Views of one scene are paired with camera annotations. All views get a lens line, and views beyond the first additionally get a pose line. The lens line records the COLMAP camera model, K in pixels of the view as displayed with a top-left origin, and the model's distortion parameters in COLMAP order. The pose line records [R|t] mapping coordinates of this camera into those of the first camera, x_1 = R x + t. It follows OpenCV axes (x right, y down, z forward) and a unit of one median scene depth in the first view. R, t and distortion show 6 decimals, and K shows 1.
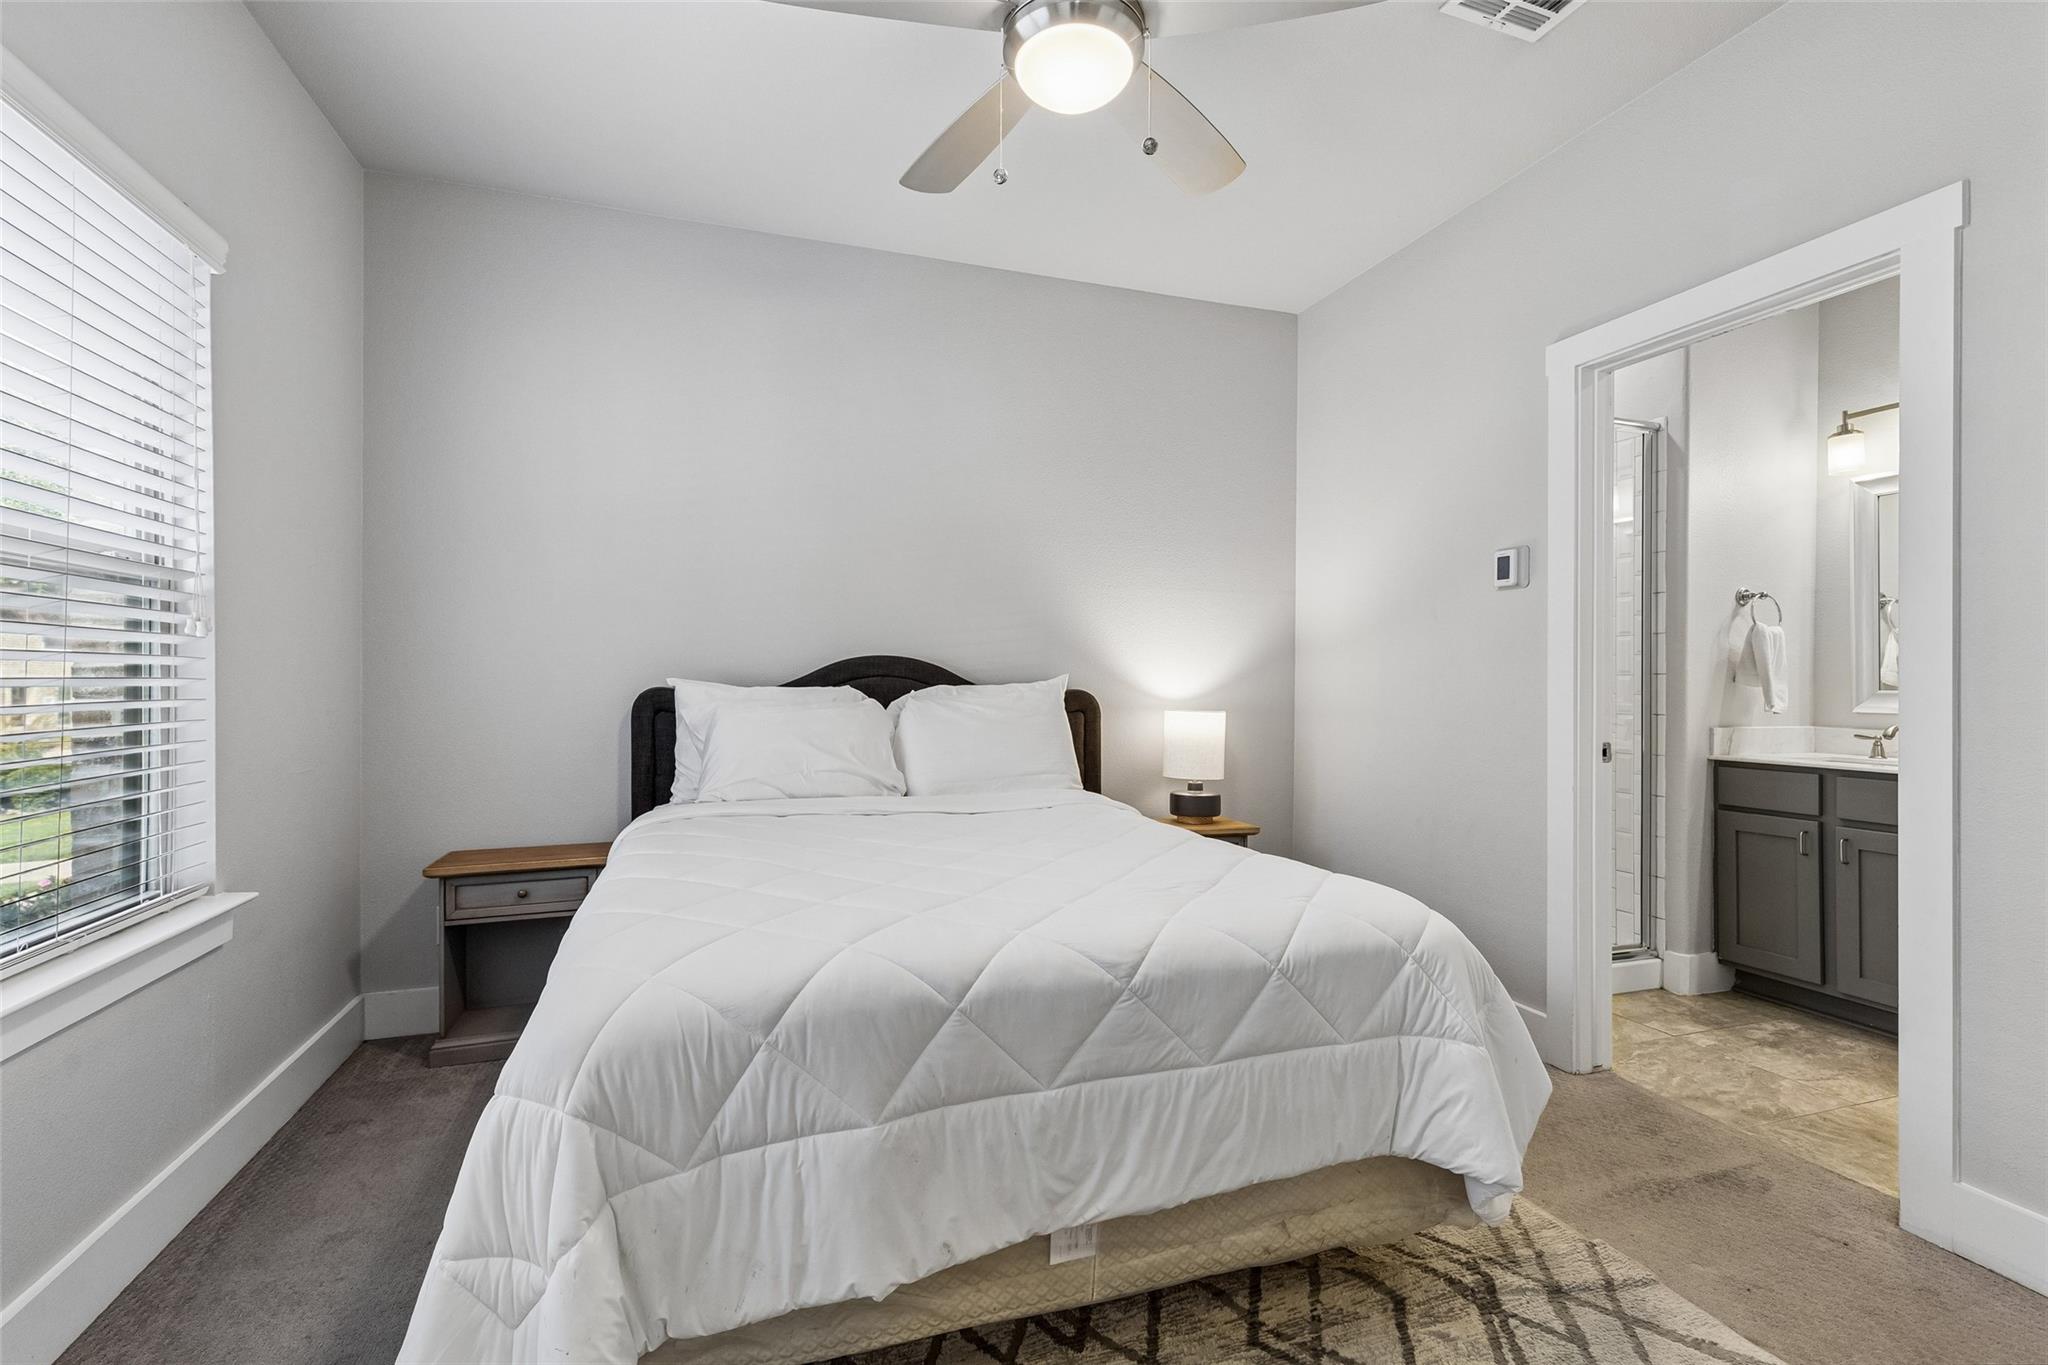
lens RADIAL K [[928.6, 0, 1028.2], [0, 928.6, 673.2], [0, 0, 1]] dist [0.008797, -0.001155]
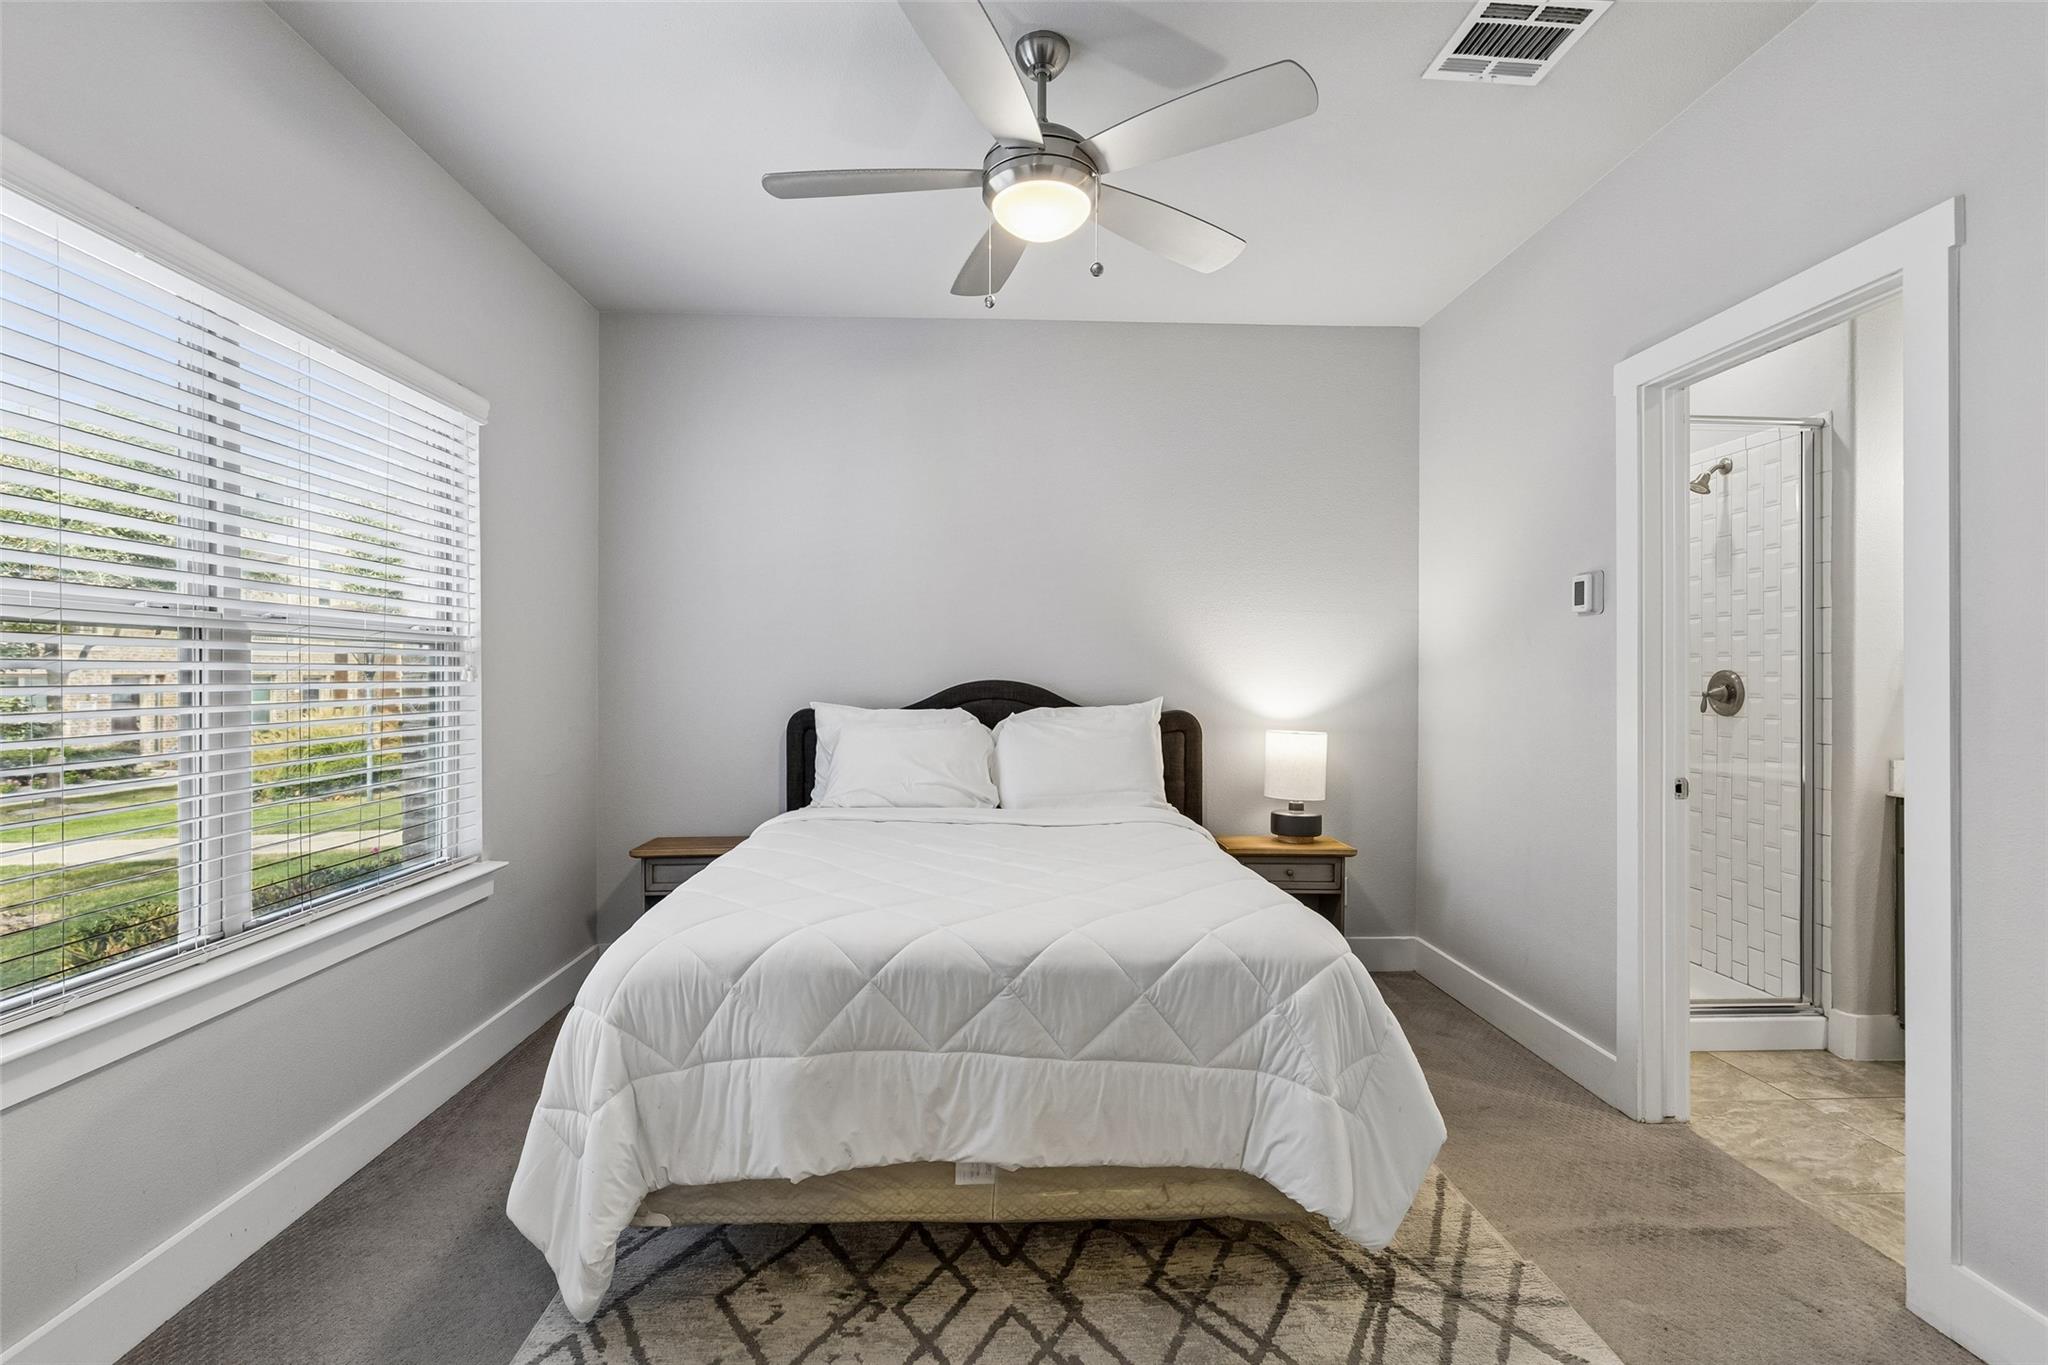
lens RADIAL K [[954.3, 0, 1019.5], [0, 954.3, 669.7], [0, 0, 1]] dist [-0.002931, 0.000896]
pose [[0.959065, -0.005068, -0.283140, 0.213563], [0.004836, 0.999987, -0.001517, -0.032469], [0.283144, 0.000086, 0.959077, -0.104874]]
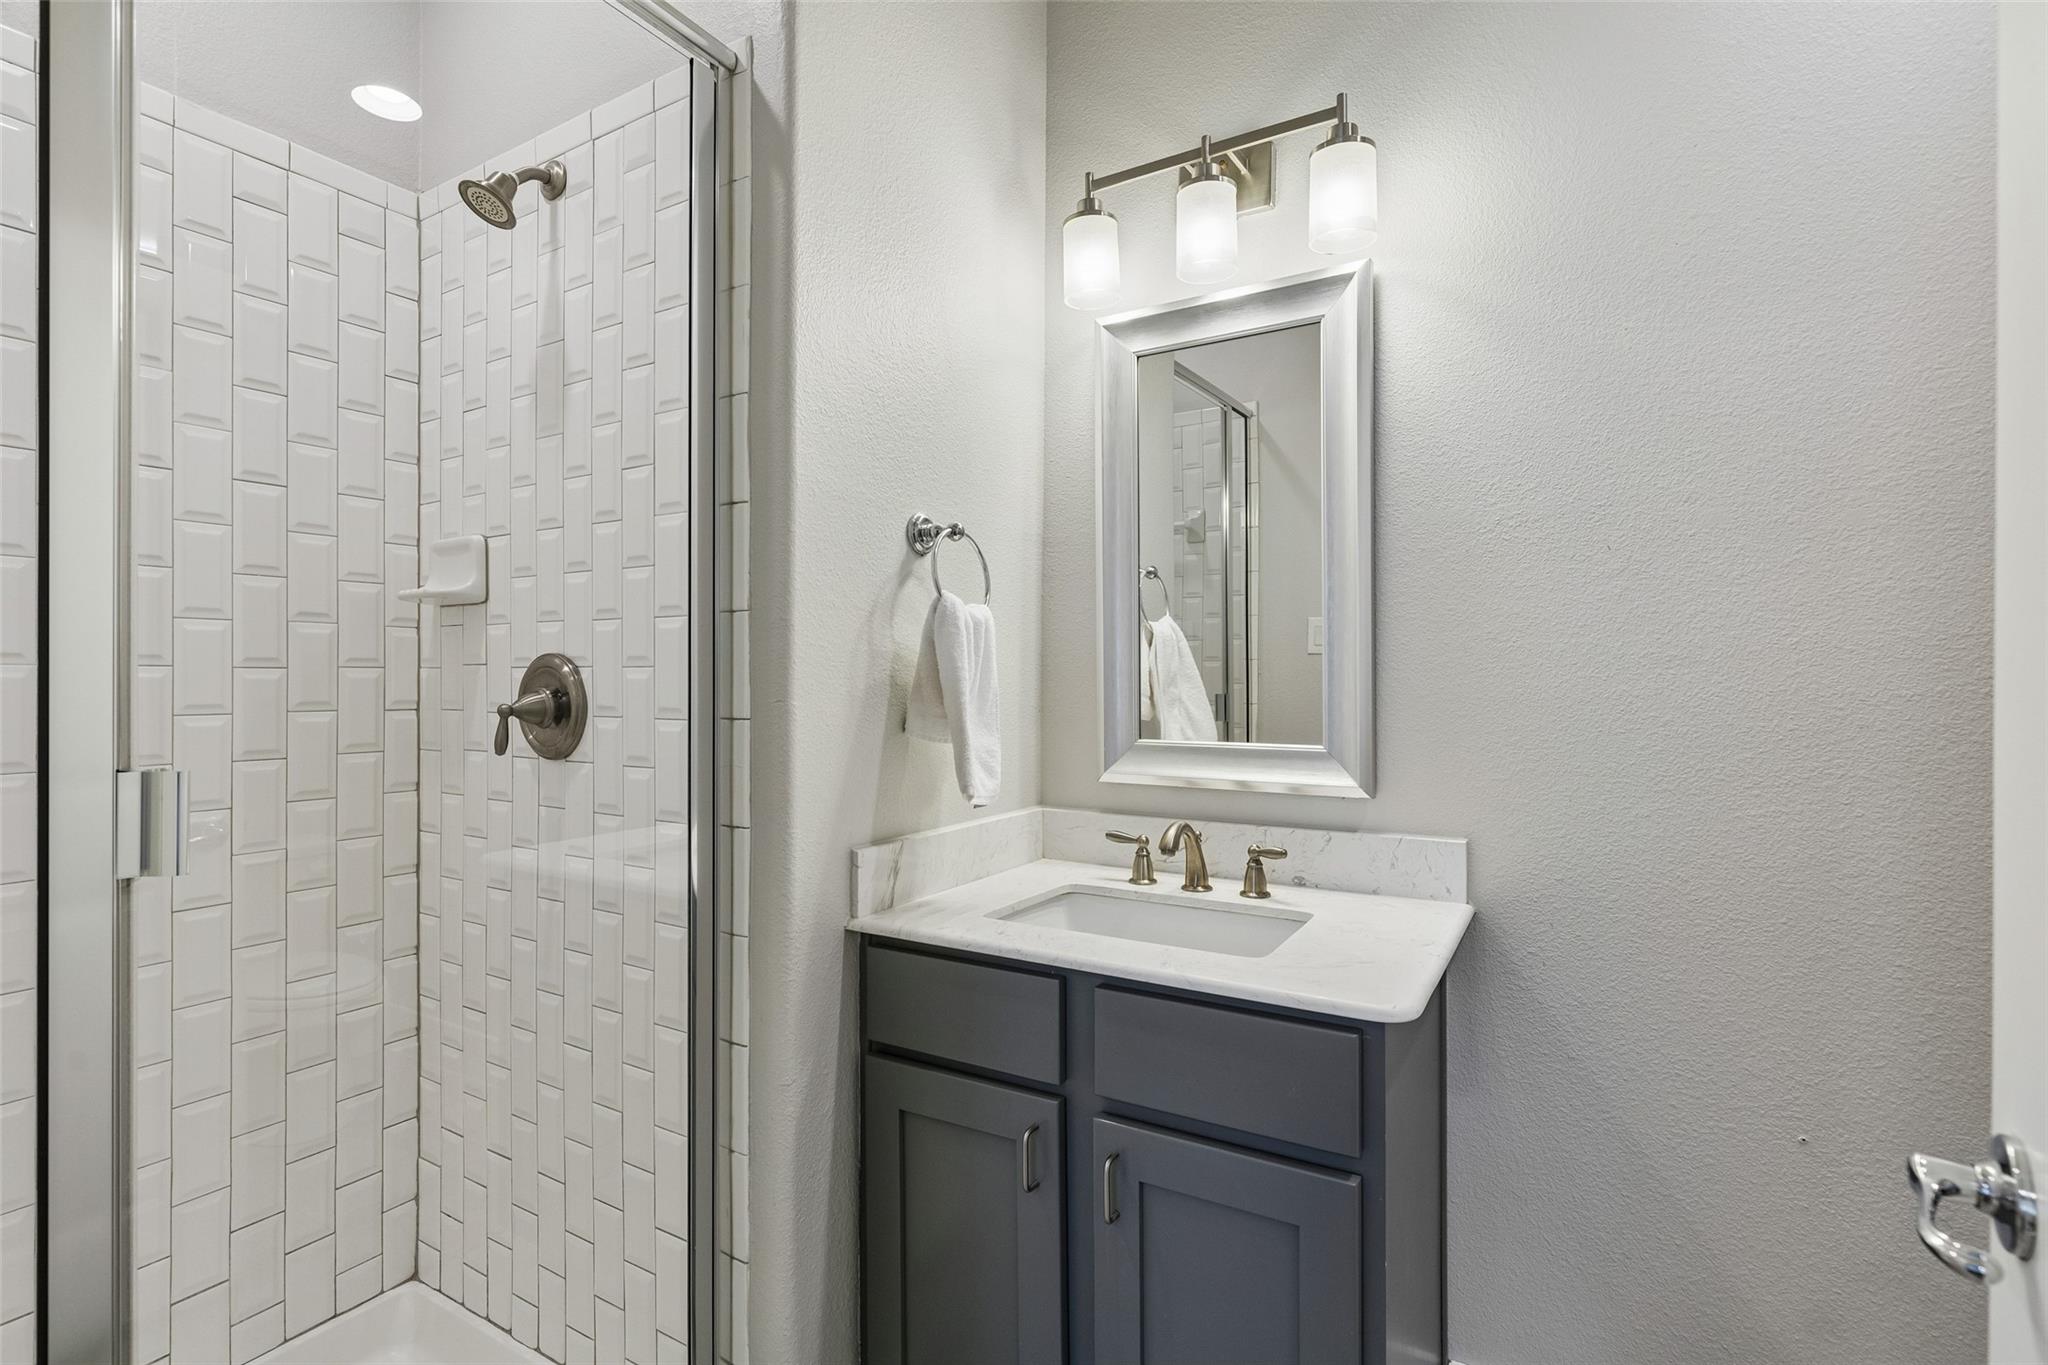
lens RADIAL K [[1008.8, 0, 1016.3], [0, 1008.8, 678.5], [0, 0, 1]] dist [-0.003041, -0.000070]
pose [[0.769424, -0.006142, 0.638709, 0.552313], [0.001686, 0.999970, 0.007585, -0.020147], [-0.638736, -0.004760, 0.769411, 0.673616]]
